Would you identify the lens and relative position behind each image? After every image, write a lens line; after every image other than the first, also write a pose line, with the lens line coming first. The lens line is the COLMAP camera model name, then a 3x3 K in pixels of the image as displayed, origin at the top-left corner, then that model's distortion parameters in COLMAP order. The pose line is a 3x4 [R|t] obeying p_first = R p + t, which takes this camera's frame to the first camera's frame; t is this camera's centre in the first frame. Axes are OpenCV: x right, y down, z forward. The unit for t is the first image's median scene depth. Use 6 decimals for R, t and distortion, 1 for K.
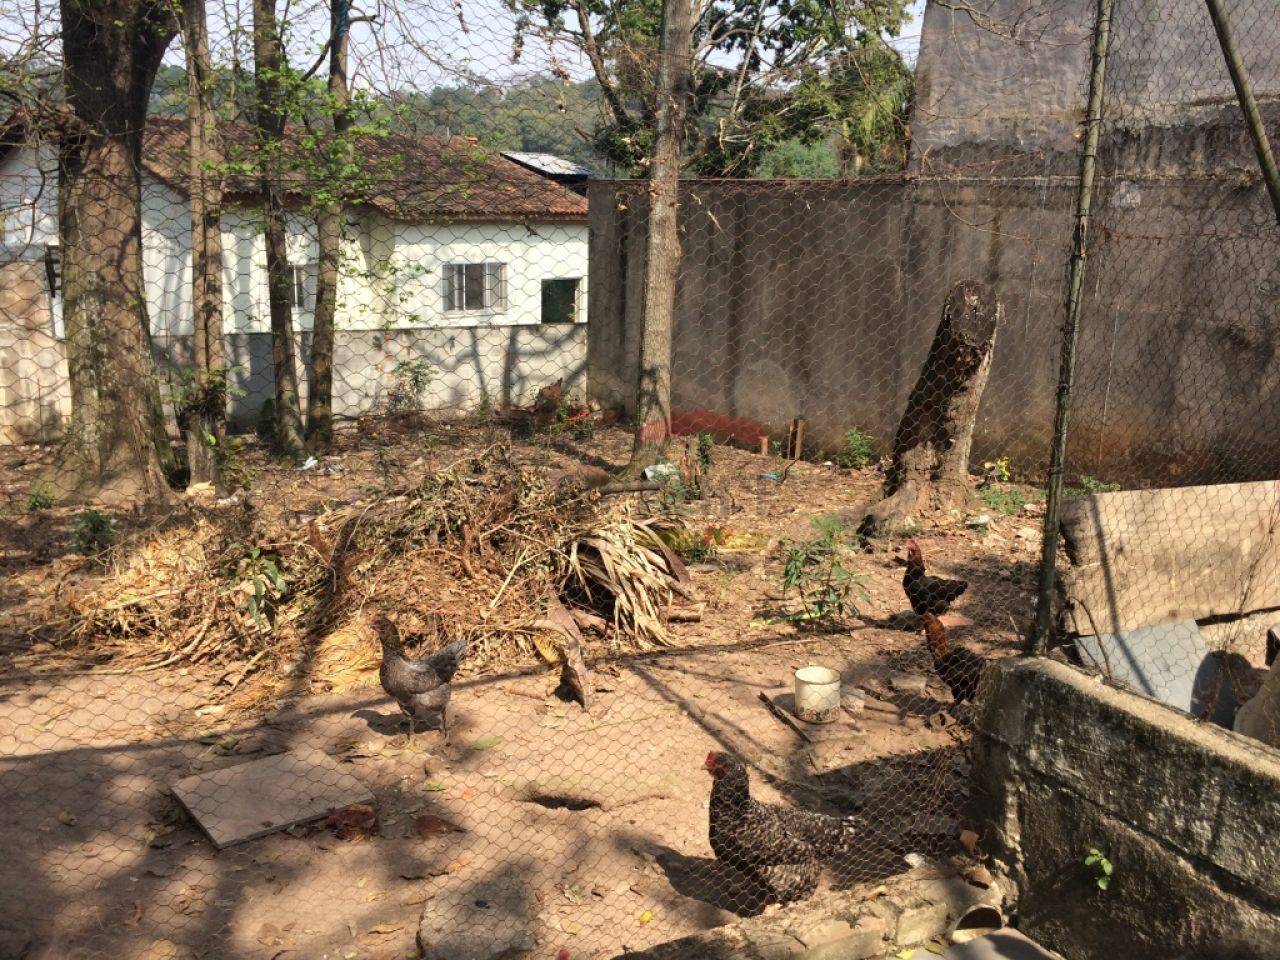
lens RADIAL K [[1105.3, 0, 640.0], [0, 1105.3, 480.0], [0, 0, 1]] dist [0.052080, -0.009245]
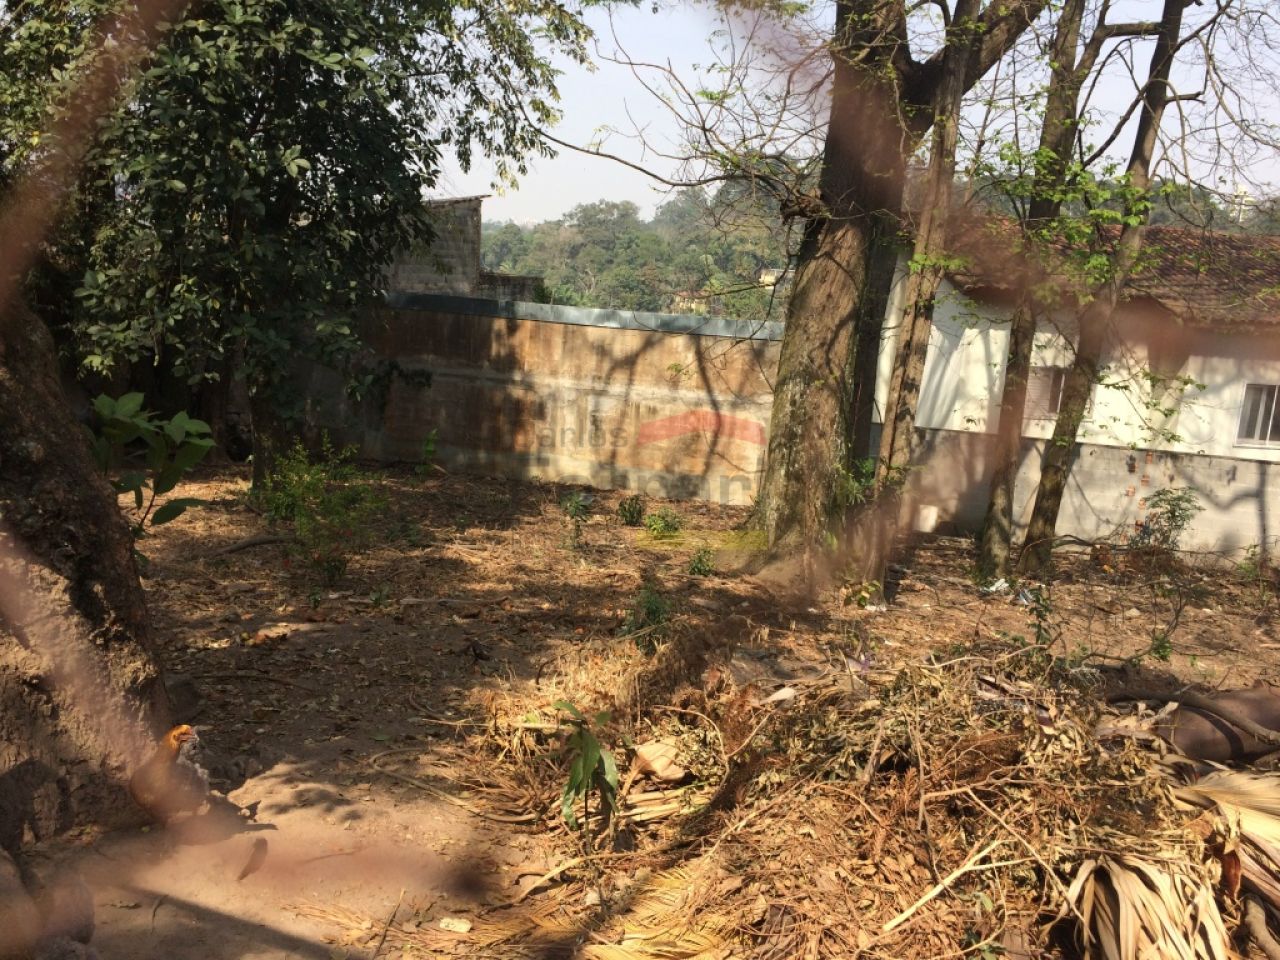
lens RADIAL K [[1105.3, 0, 640.0], [0, 1105.3, 480.0], [0, 0, 1]] dist [0.052080, -0.009245]
pose [[0.758092, 0.161160, -0.631921, 0.028459], [-0.216454, 0.976234, -0.010701, -0.022863], [0.615179, 0.144894, 0.774959, 0.111659]]
